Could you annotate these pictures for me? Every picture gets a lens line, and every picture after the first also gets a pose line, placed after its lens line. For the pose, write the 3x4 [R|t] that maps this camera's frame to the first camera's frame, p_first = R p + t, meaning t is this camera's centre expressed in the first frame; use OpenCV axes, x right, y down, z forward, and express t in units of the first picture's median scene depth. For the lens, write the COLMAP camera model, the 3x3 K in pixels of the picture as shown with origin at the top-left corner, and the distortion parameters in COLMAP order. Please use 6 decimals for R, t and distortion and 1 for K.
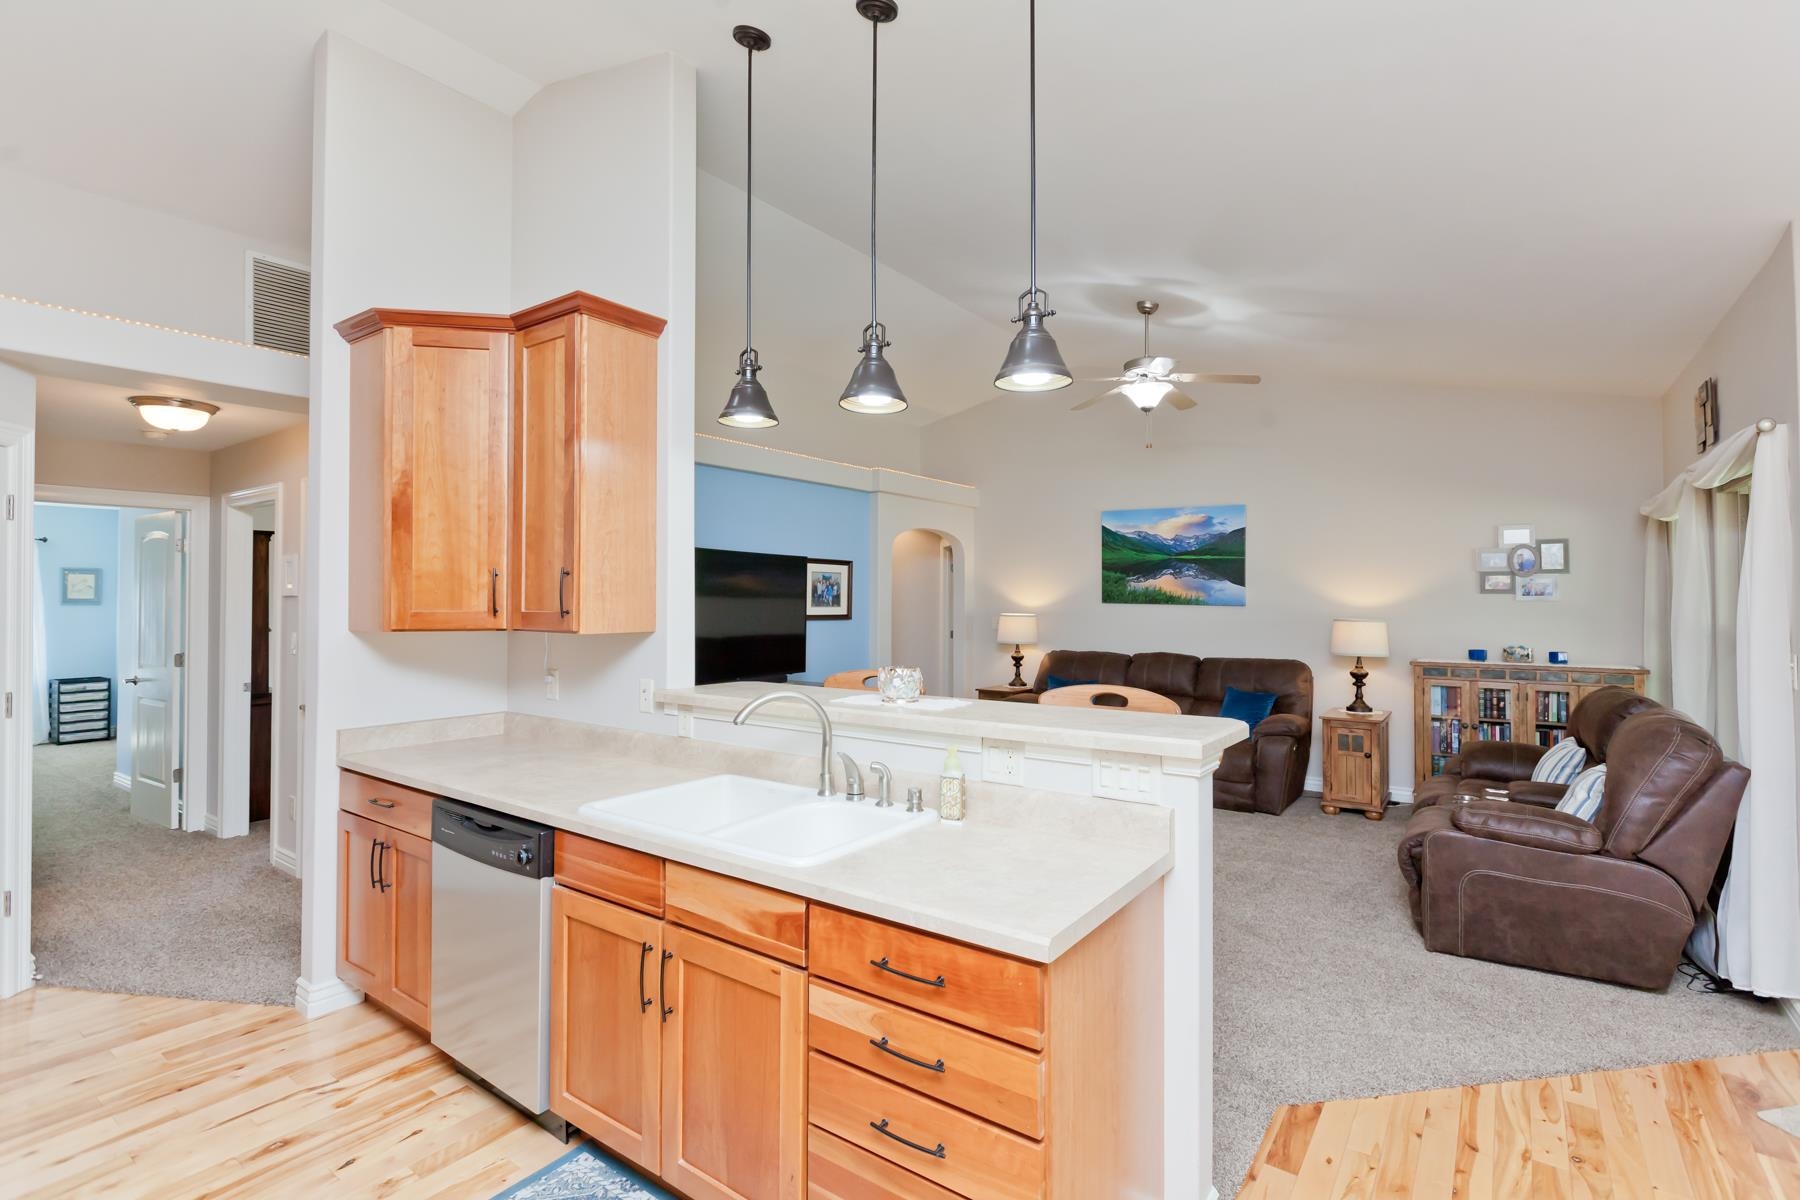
lens RADIAL K [[835.2, 0, 908.9], [0, 835.2, 585.9], [0, 0, 1]] dist [0.002830, -0.003814]
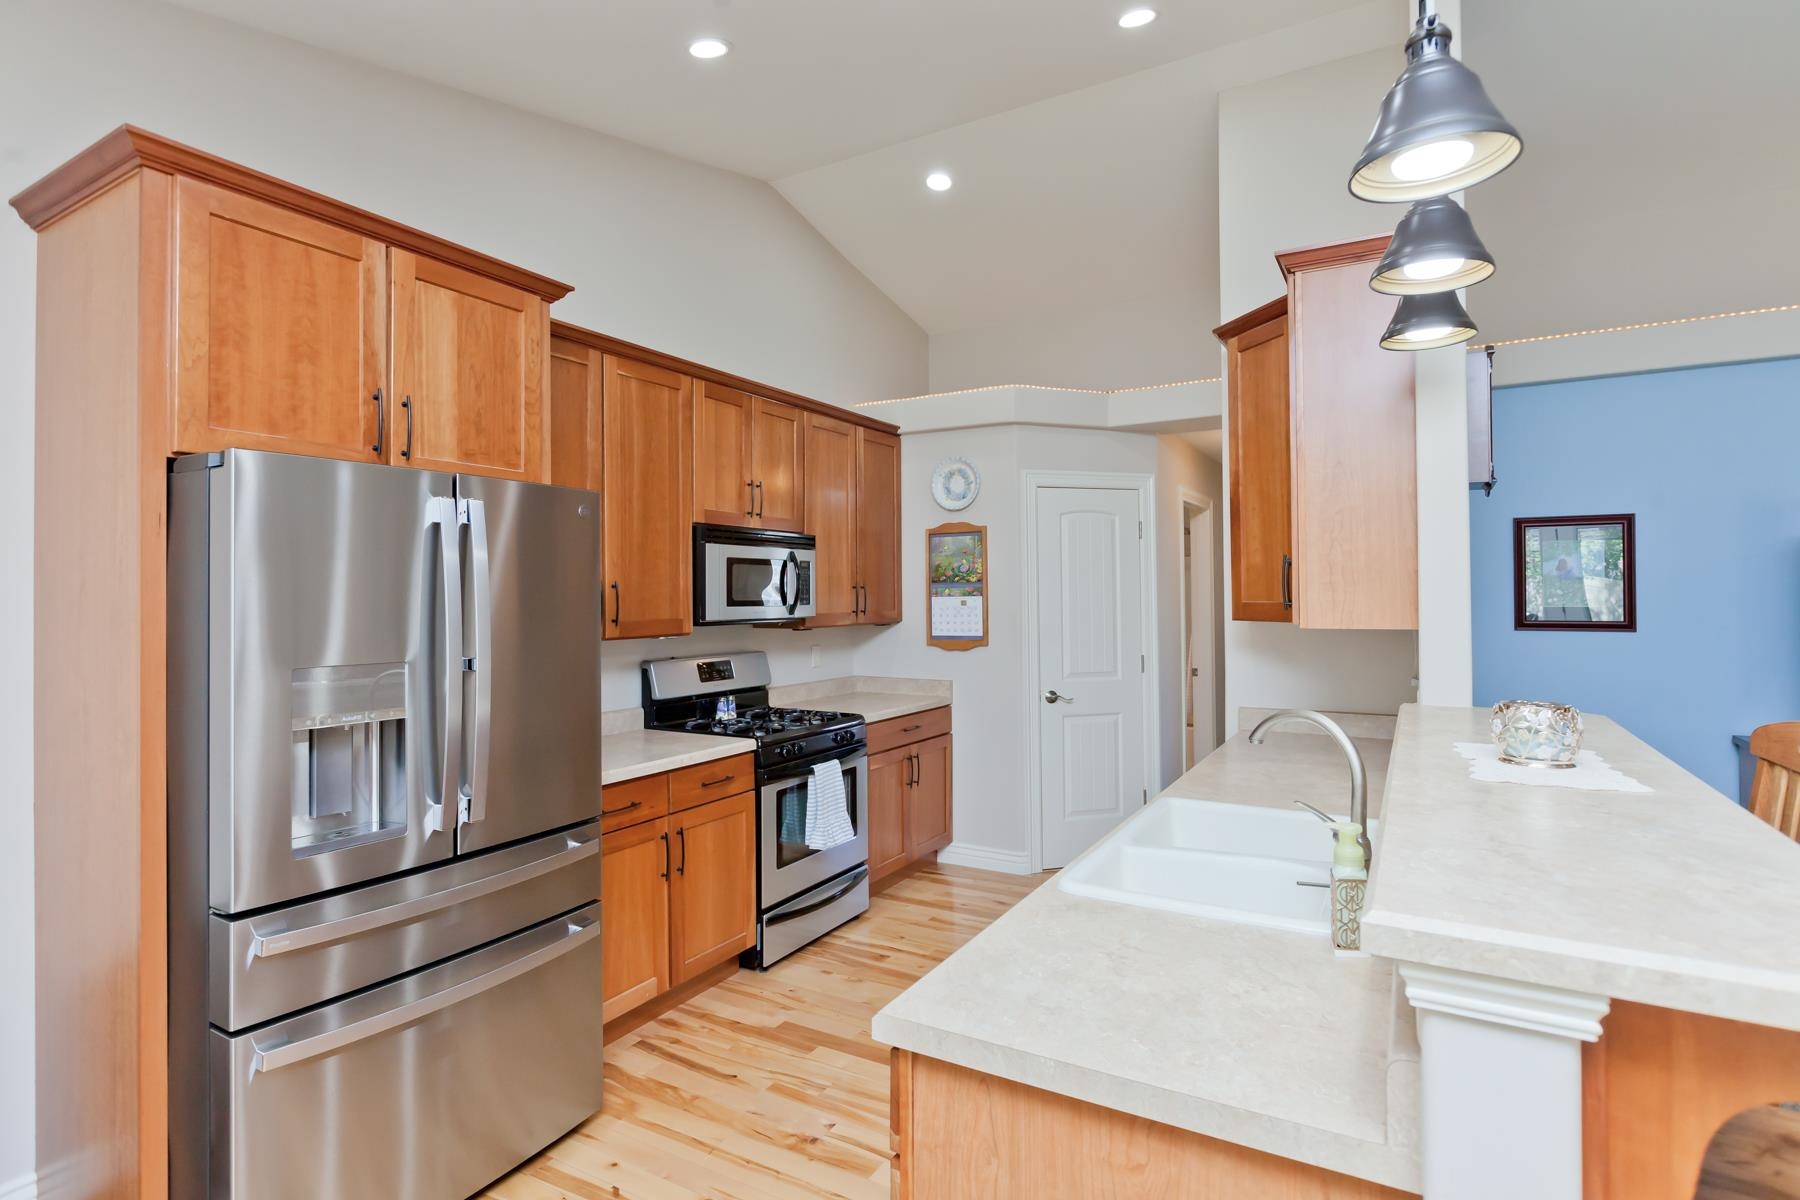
lens RADIAL K [[895.6, 0, 904.5], [0, 895.6, 588.6], [0, 0, 1]] dist [-0.000287, -0.000580]
pose [[0.093283, -0.008330, -0.995605, 0.237487], [0.024166, 0.999689, -0.006100, 0.004656], [0.995346, -0.023491, 0.093455, 0.216629]]
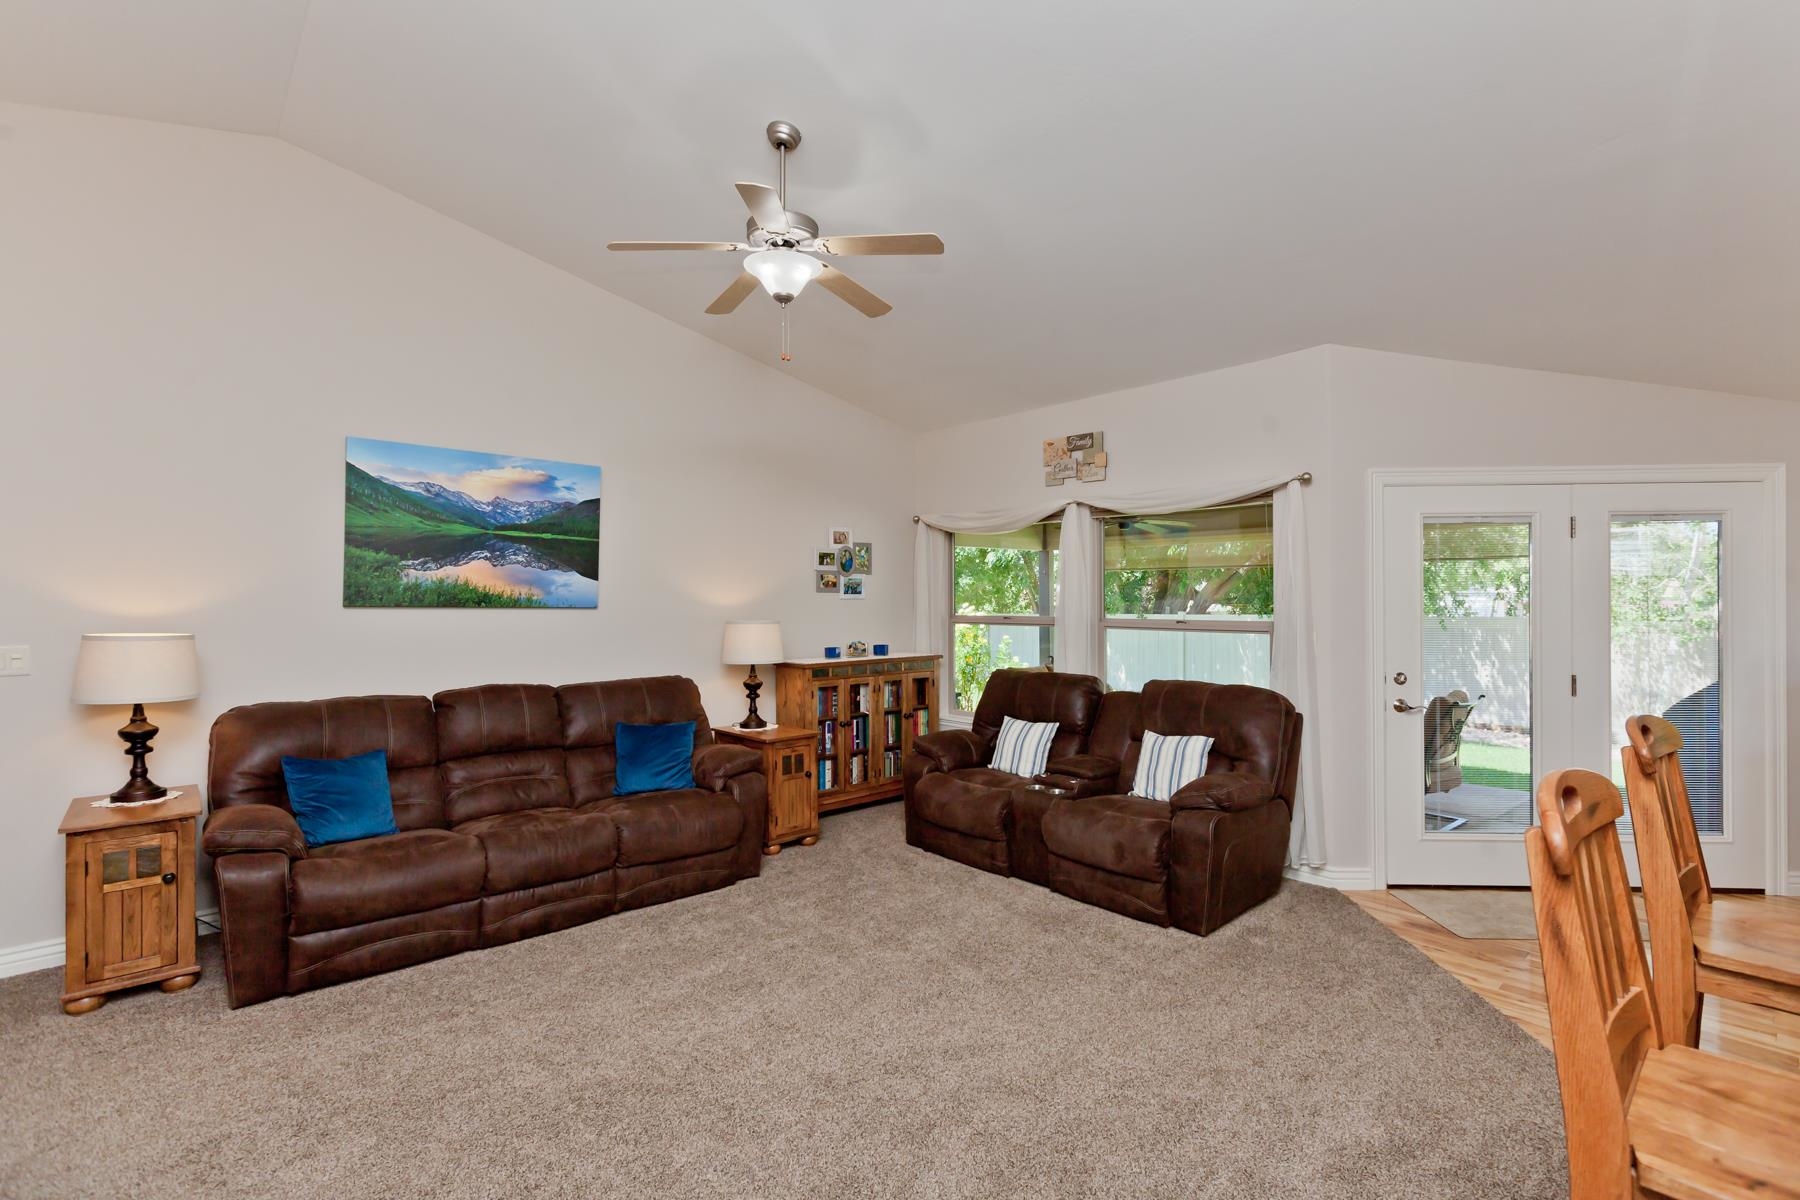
lens RADIAL K [[823.4, 0, 912.5], [0, 823.4, 594.9], [0, 0, 1]] dist [0.004109, -0.000925]
pose [[0.220912, 0.002237, 0.975291, -0.253907], [-0.011506, 0.999934, 0.000312, 0.010545], [-0.975226, -0.011290, 0.220924, 0.643186]]
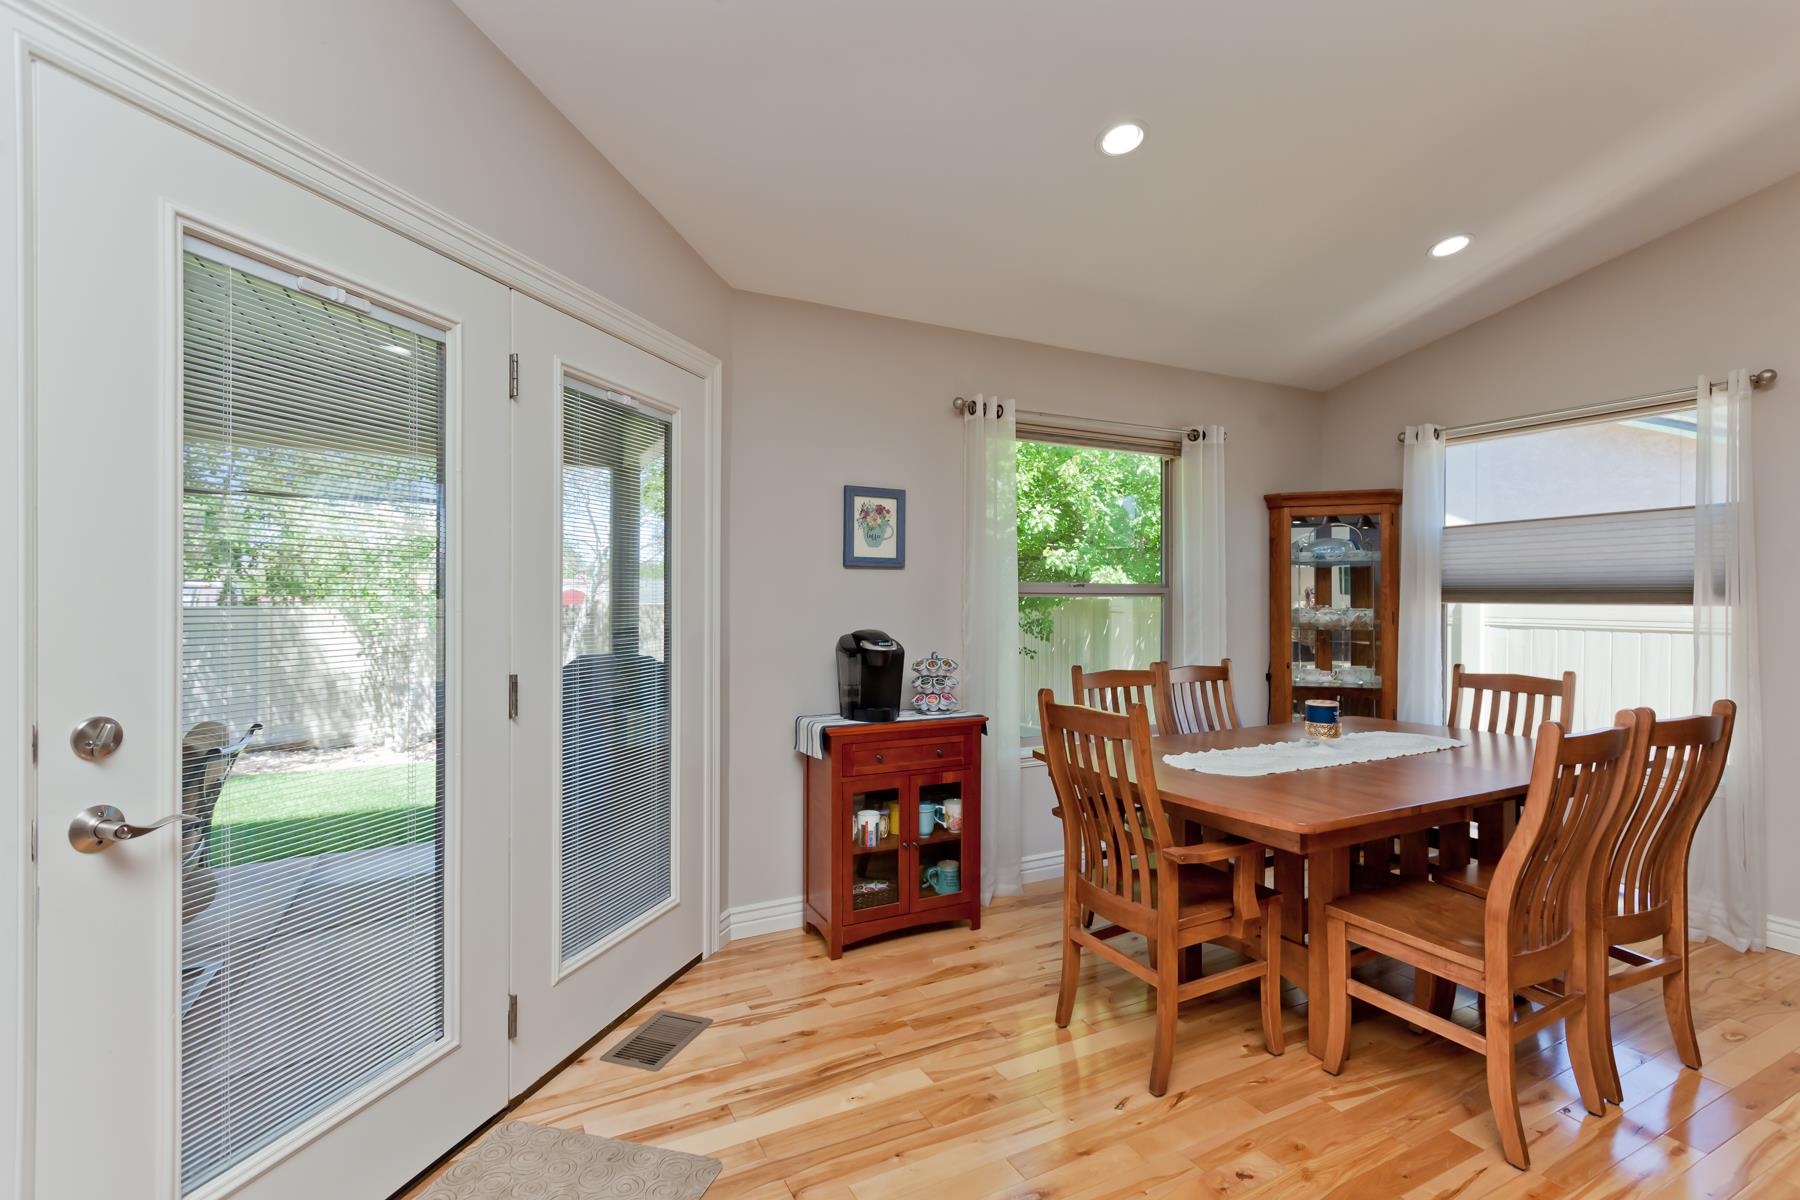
lens RADIAL K [[823.4, 0, 894.7], [0, 823.4, 601.2], [0, 0, 1]] dist [0.004109, -0.000925]
pose [[-0.893278, -0.008608, 0.449423, 0.234944], [-0.013177, 0.999888, -0.007039, 0.040713], [-0.449312, -0.012210, -0.893291, 0.493544]]
